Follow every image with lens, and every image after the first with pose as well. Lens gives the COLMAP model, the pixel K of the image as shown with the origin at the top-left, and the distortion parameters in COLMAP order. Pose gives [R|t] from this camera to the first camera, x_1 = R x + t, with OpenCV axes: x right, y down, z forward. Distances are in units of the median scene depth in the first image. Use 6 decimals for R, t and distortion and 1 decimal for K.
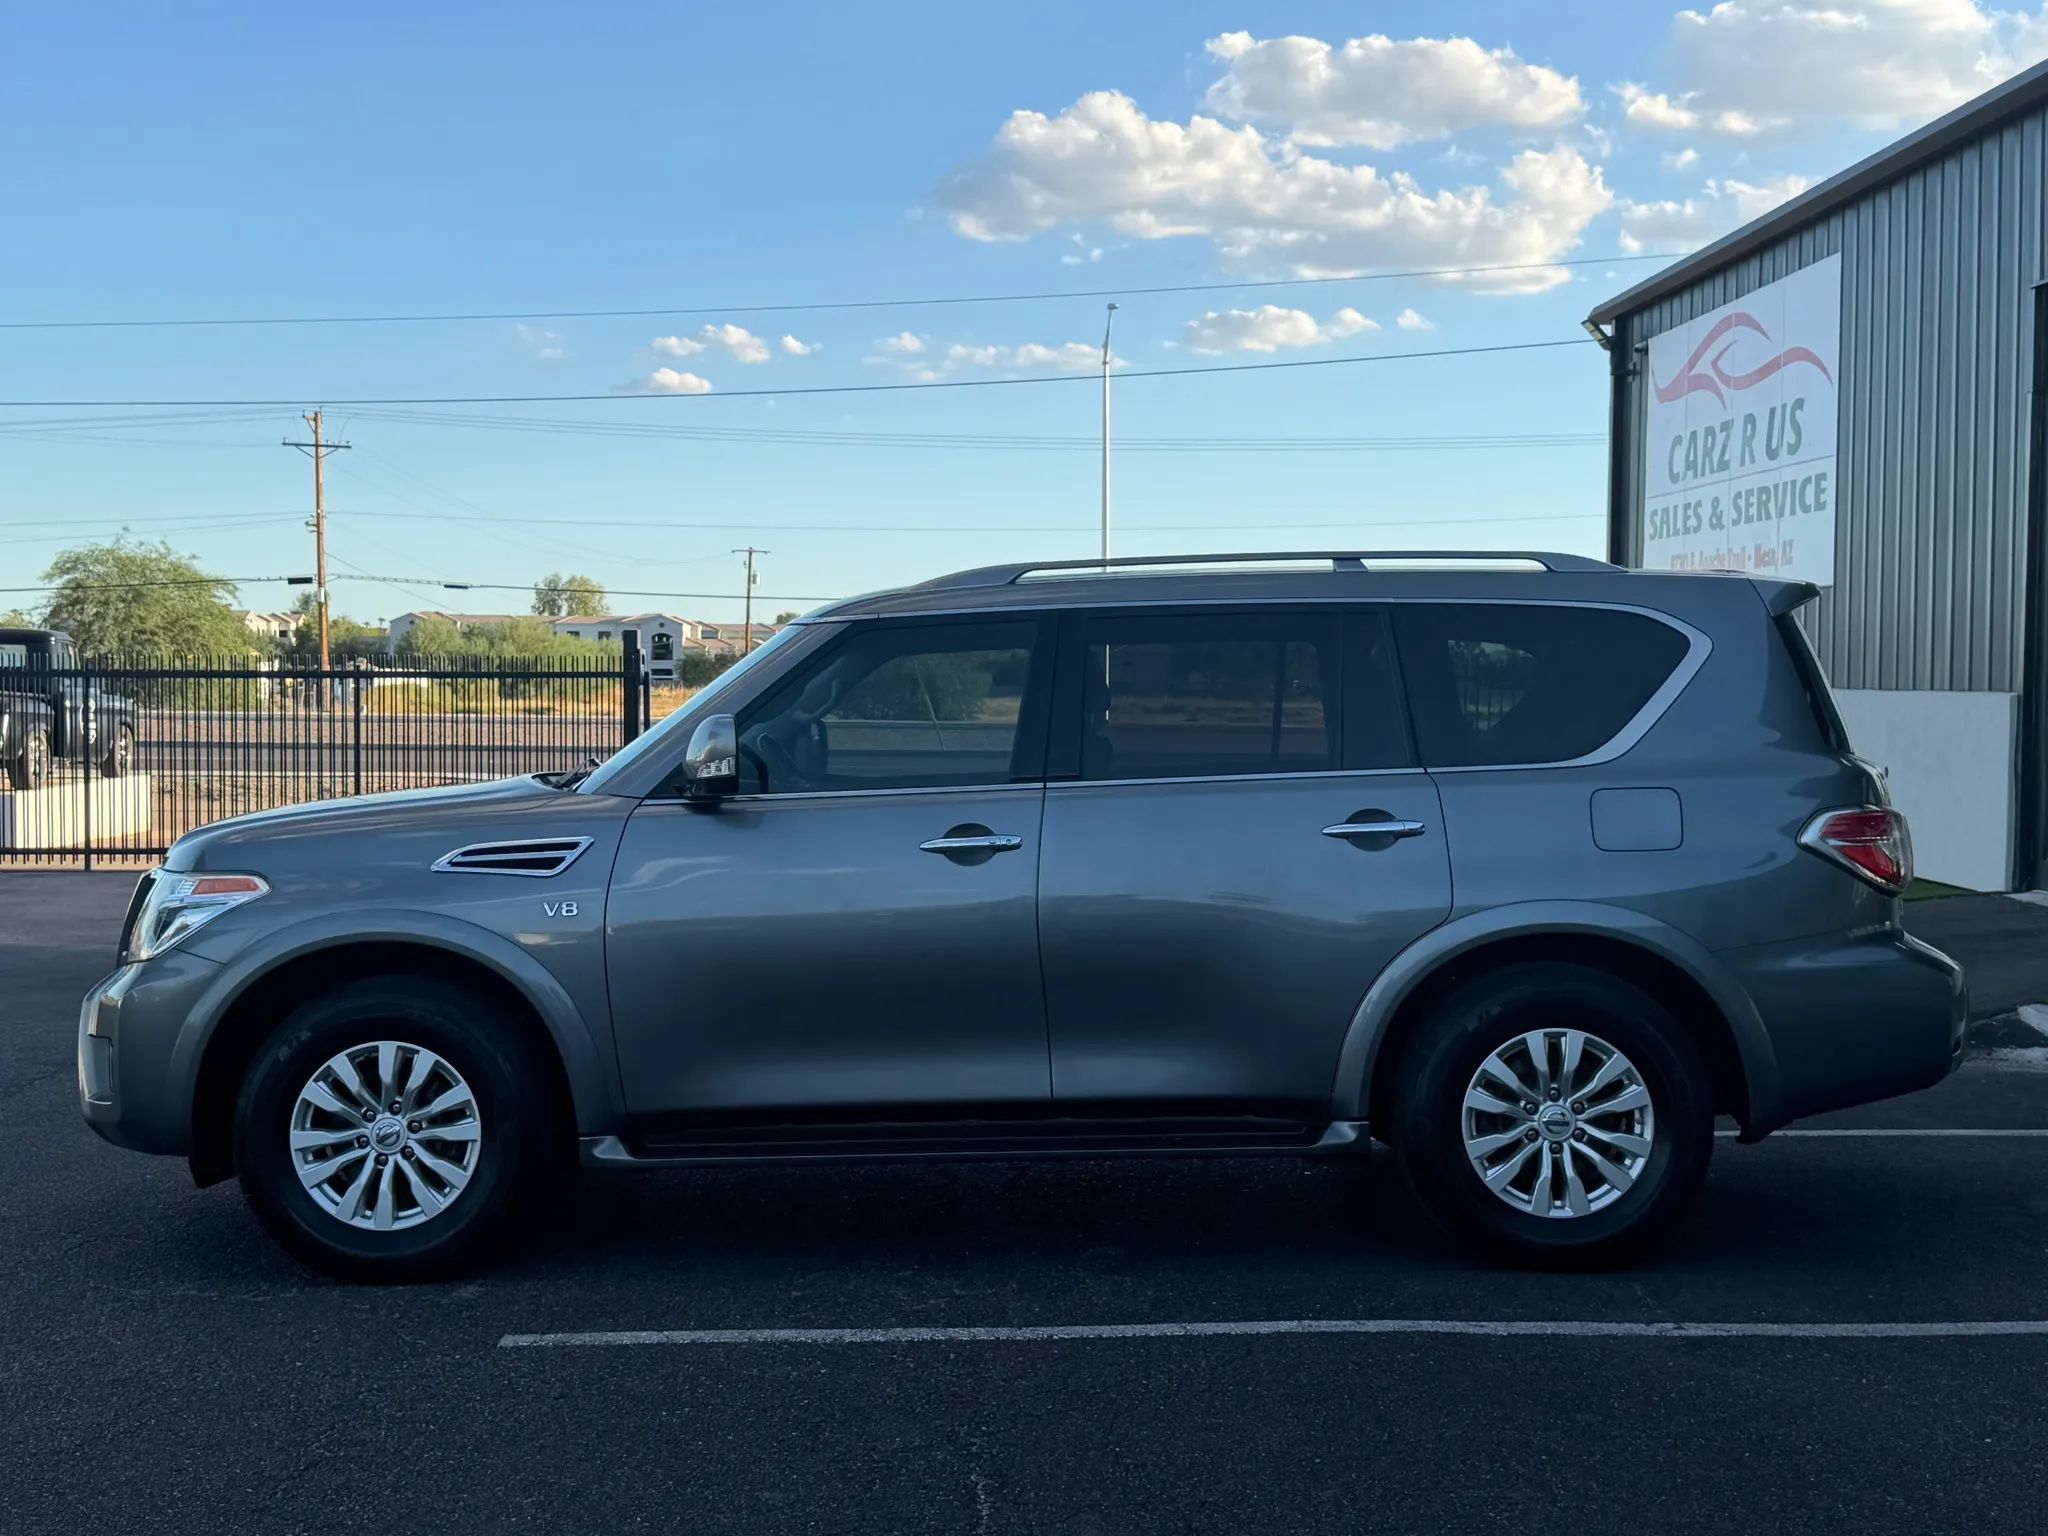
lens RADIAL K [[2476.7, 0, 1017.9], [0, 2476.7, 812.7], [0, 0, 1]] dist [0.180870, -0.350222]
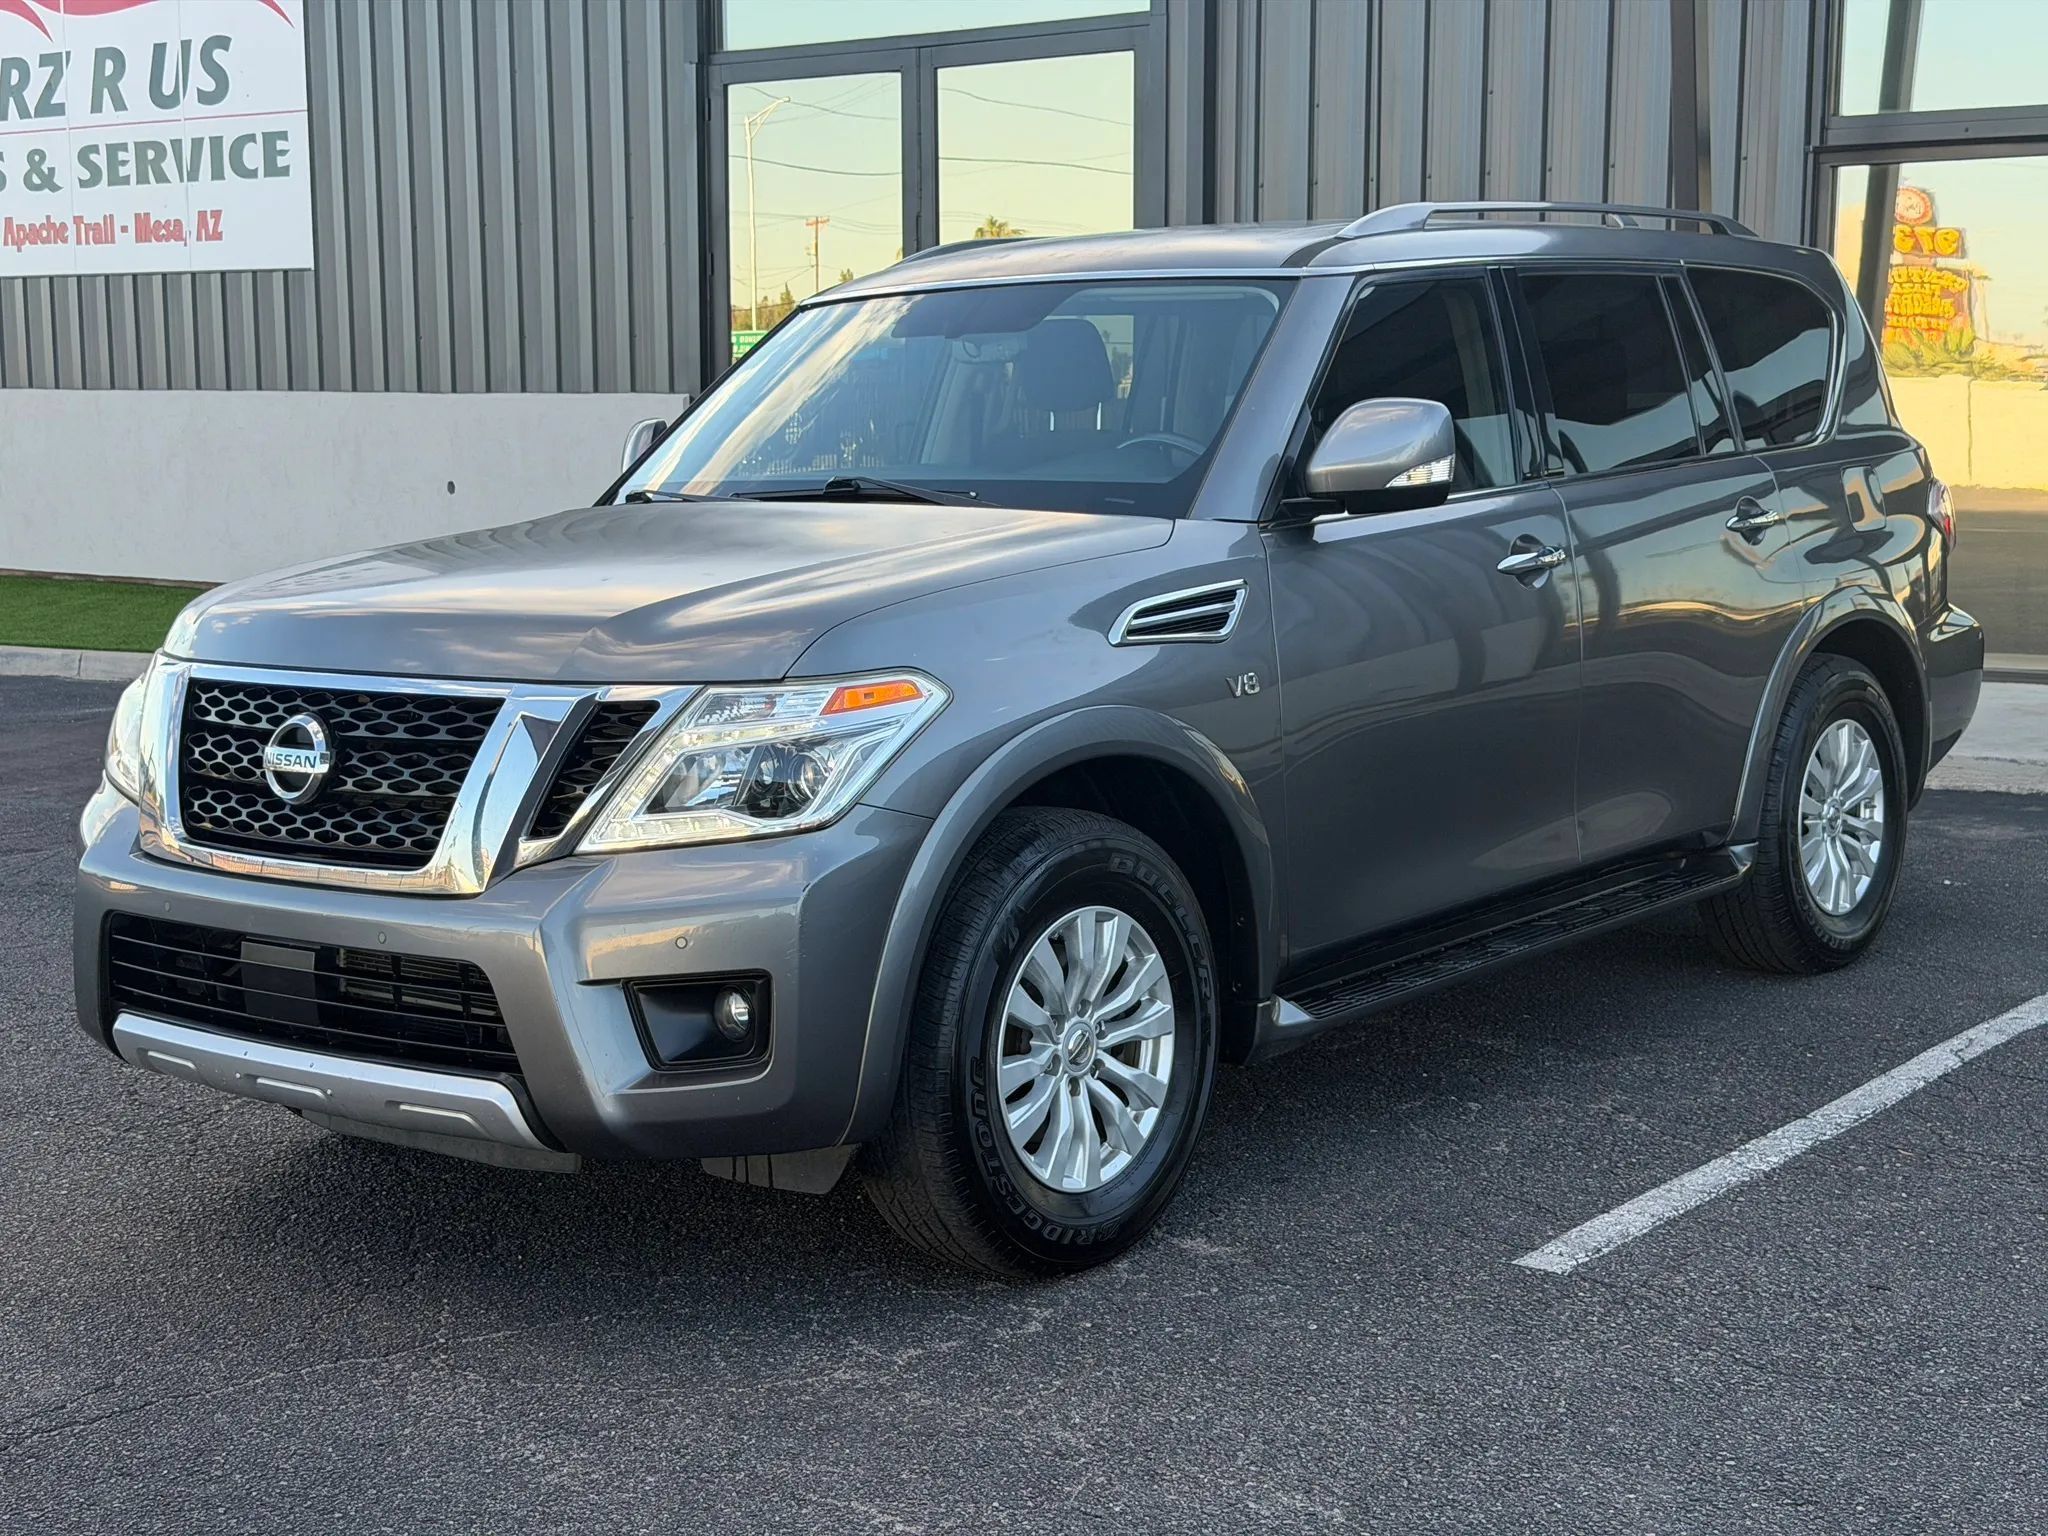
lens RADIAL K [[2881.3, 0, 1024.0], [0, 2881.3, 768.0], [0, 0, 1]] dist [0.136916, -0.164107]
pose [[0.636536, -0.109709, 0.763404, -0.832713], [0.052158, 0.993688, 0.099314, -0.021589], [-0.769481, -0.023399, 0.638241, 0.524866]]
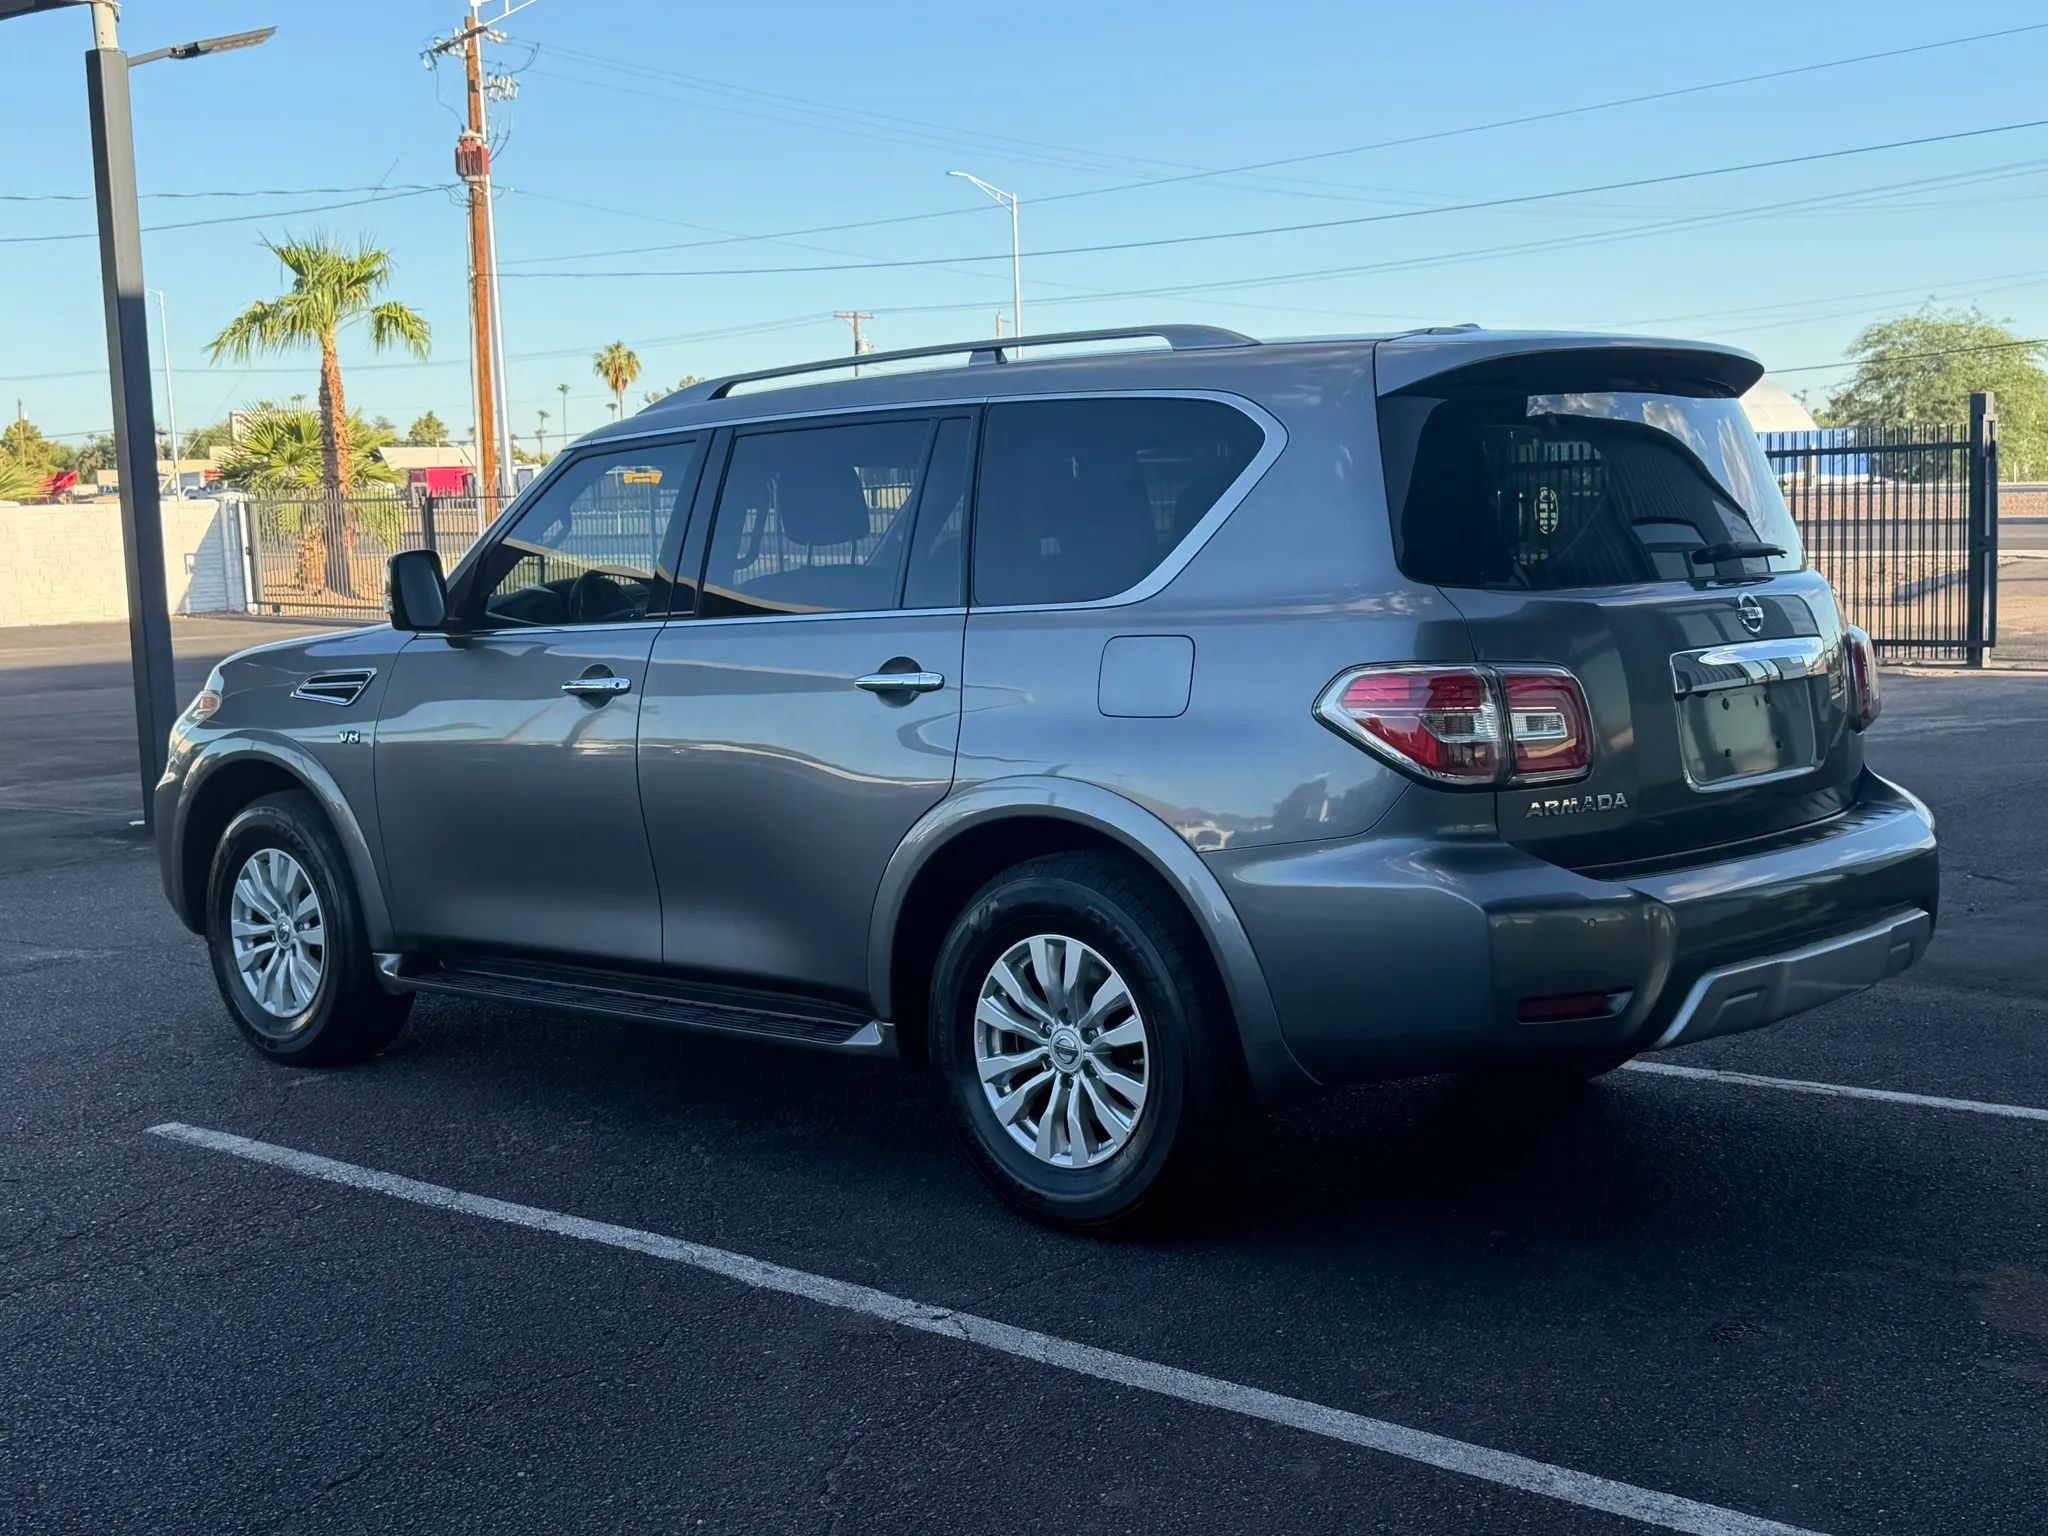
lens RADIAL K [[2476.7, 0, 1017.9], [0, 2476.7, 812.7], [0, 0, 1]] dist [0.180870, -0.350222]
pose [[0.735866, 0.060241, -0.674442, 0.736748], [0.000898, 0.995947, 0.089937, -0.024461], [0.677126, -0.066788, 0.732830, 0.406421]]
